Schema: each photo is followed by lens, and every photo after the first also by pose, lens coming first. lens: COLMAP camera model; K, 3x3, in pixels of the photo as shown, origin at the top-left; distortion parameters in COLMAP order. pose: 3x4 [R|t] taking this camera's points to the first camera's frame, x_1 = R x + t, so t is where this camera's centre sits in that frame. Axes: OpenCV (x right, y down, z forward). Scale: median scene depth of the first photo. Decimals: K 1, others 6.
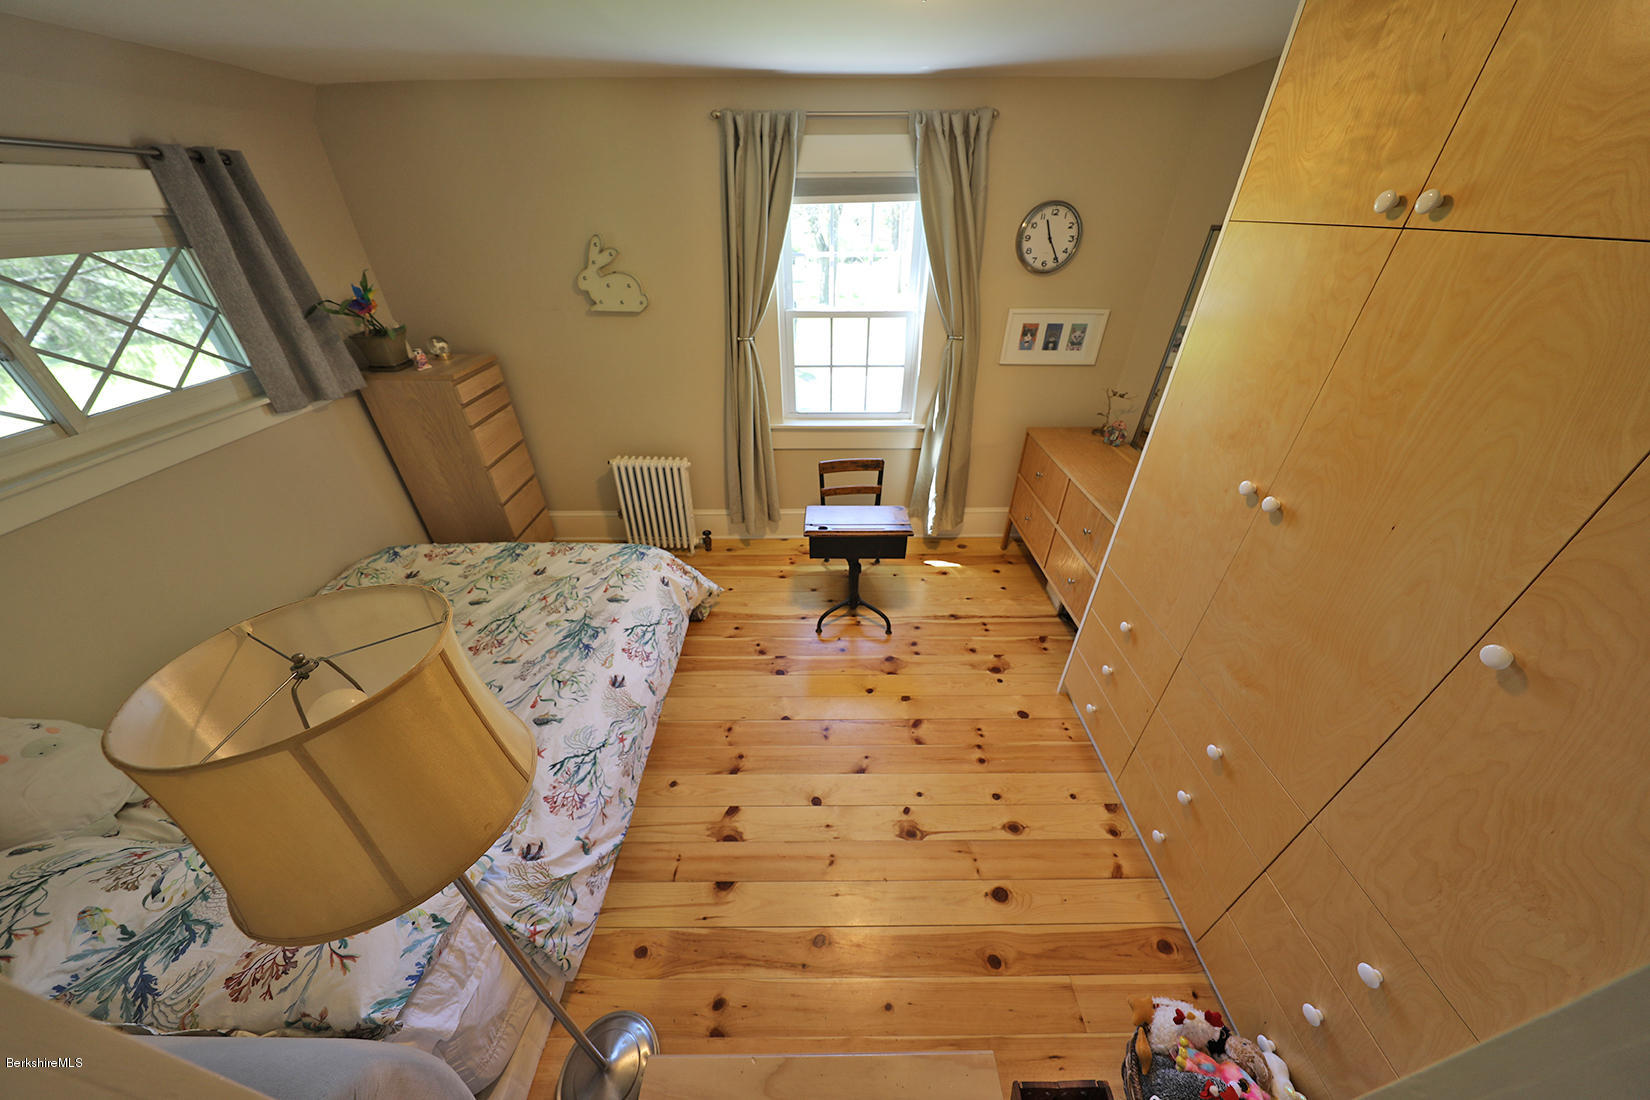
lens RADIAL K [[527.8, 0, 826.2], [0, 527.8, 541.5], [0, 0, 1]] dist [-0.003857, -0.001874]
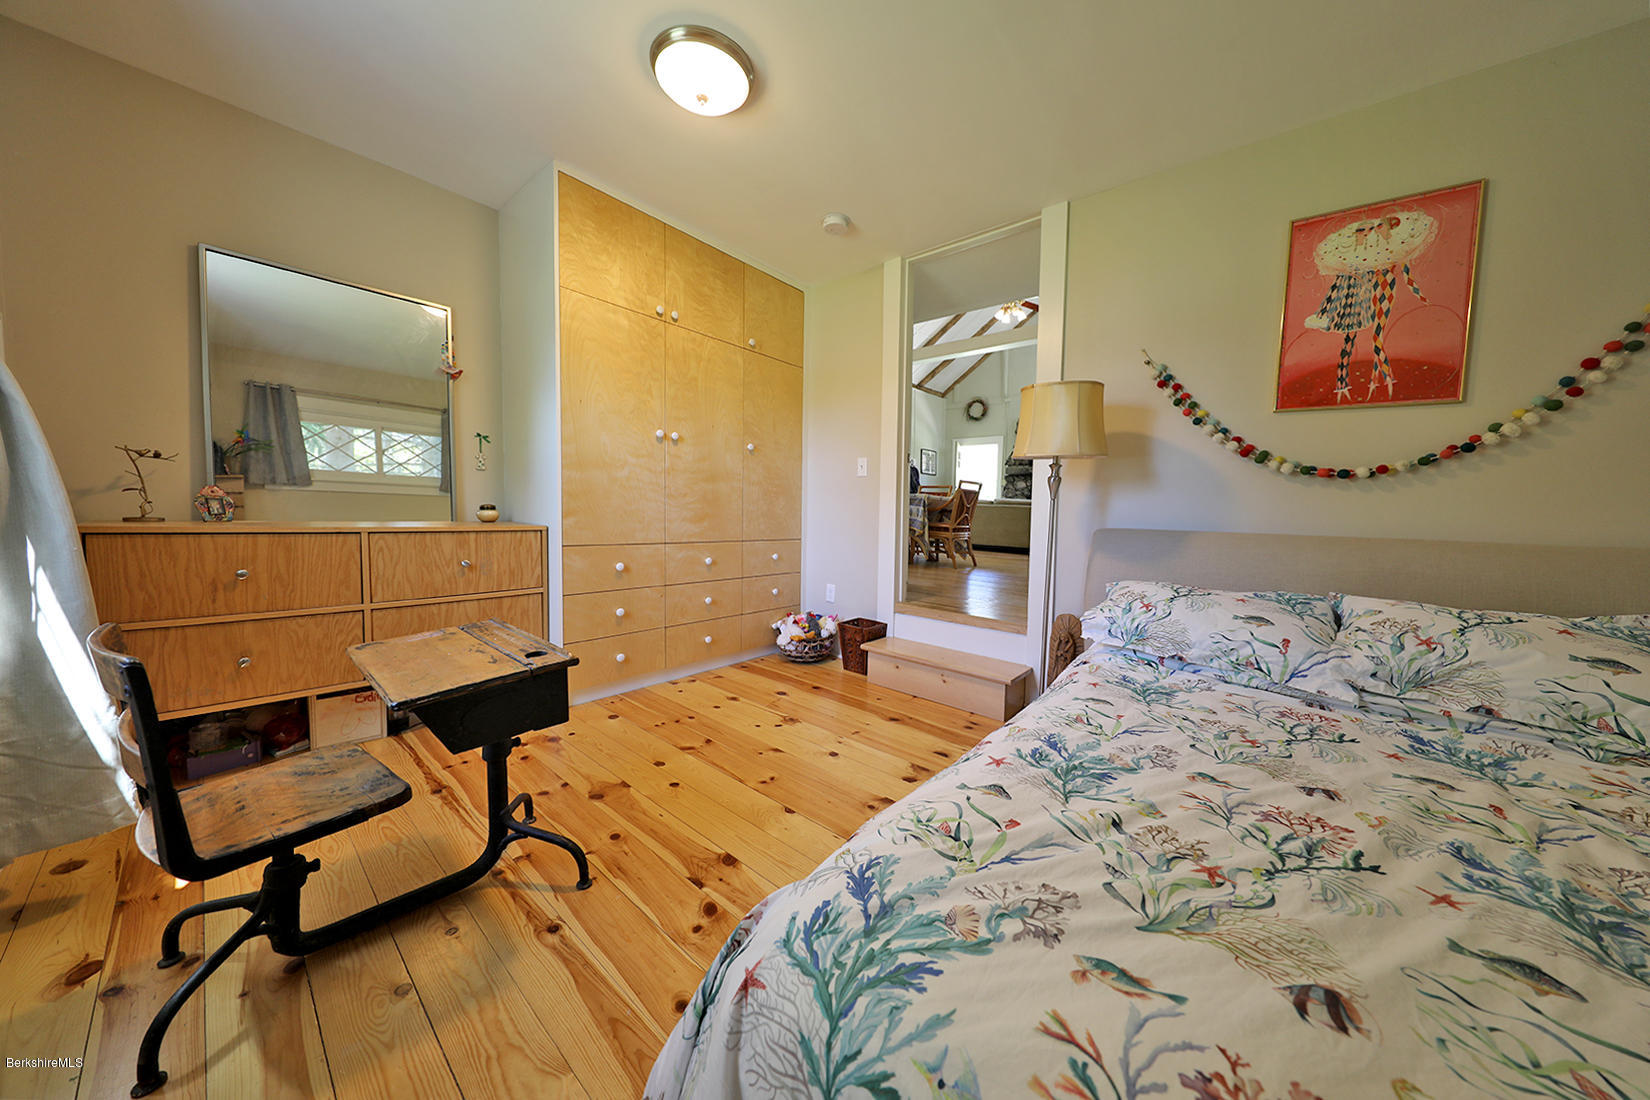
lens RADIAL K [[527.8, 0, 817.2], [0, 527.8, 544.9], [0, 0, 1]] dist [-0.003857, -0.001874]
pose [[-0.744387, -0.072381, 0.663813, -0.649725], [0.332063, 0.822348, 0.462037, -0.319774], [-0.579329, 0.564362, -0.588111, 1.411301]]
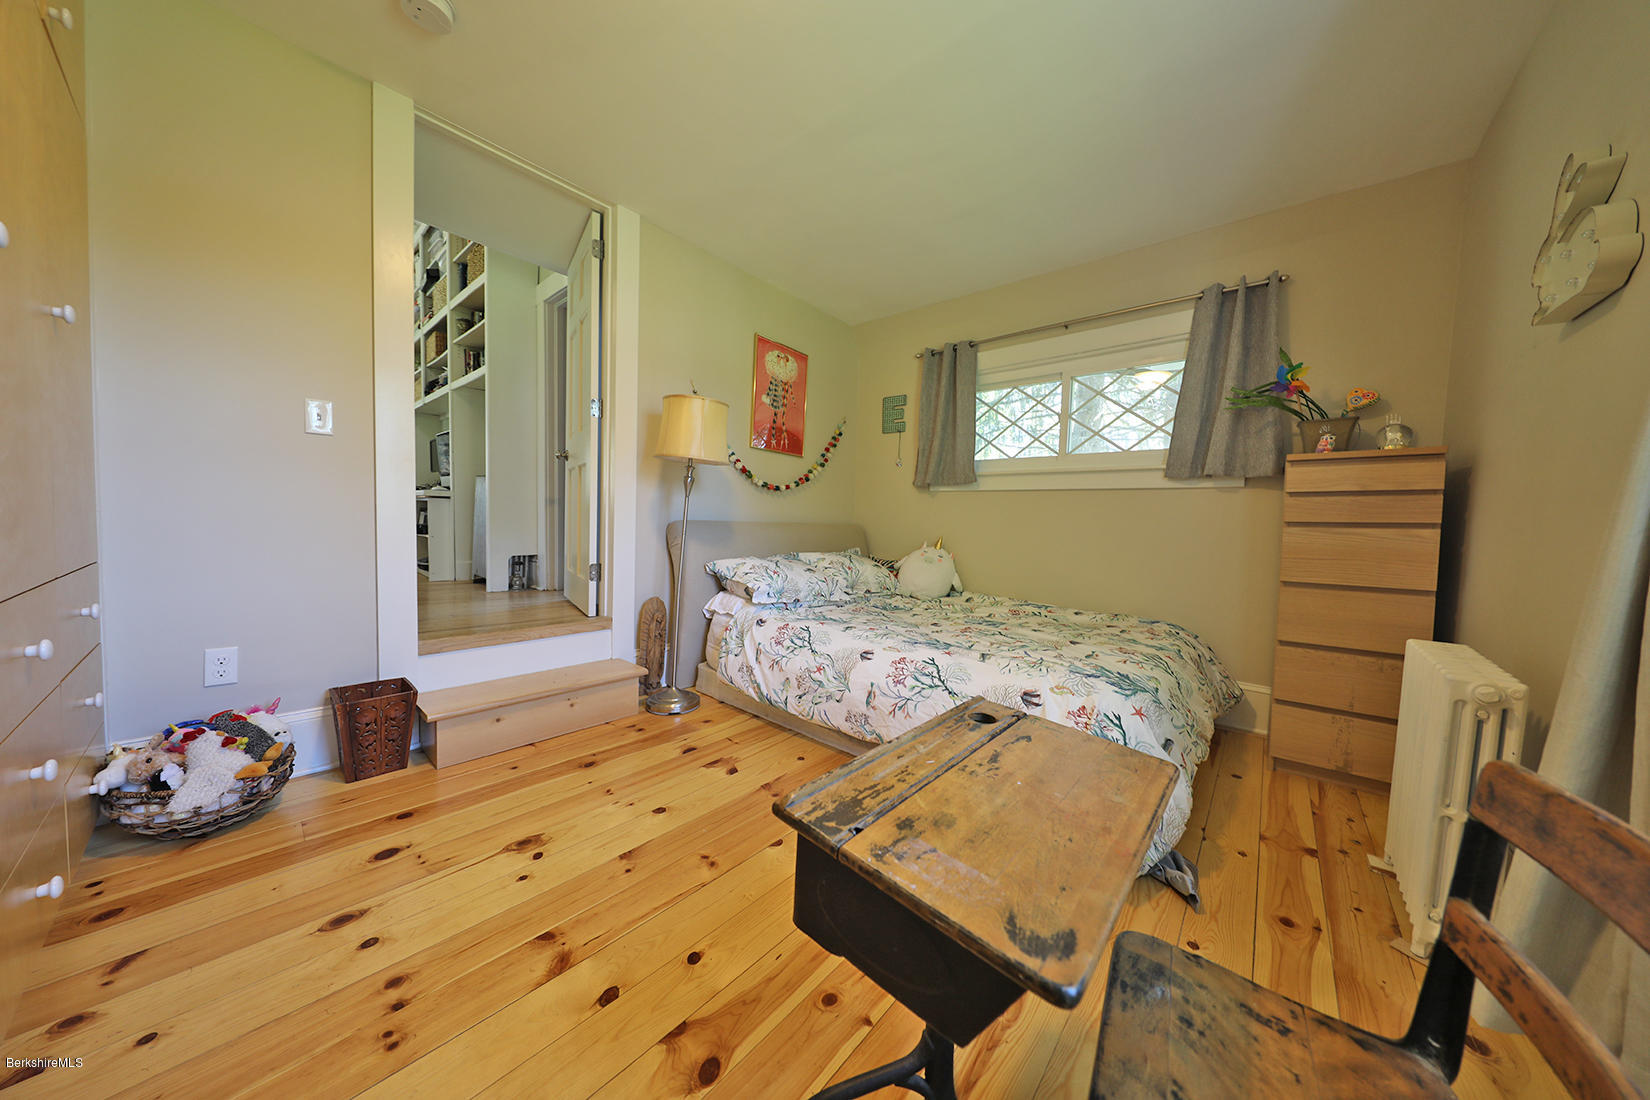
lens RADIAL K [[527.8, 0, 837.9], [0, 527.8, 548.9], [0, 0, 1]] dist [-0.003857, -0.001874]
pose [[-0.653702, 0.016285, -0.756577, 0.421352], [-0.434835, 0.810157, 0.393146, -0.284827], [0.619349, 0.585986, -0.522520, 1.387218]]
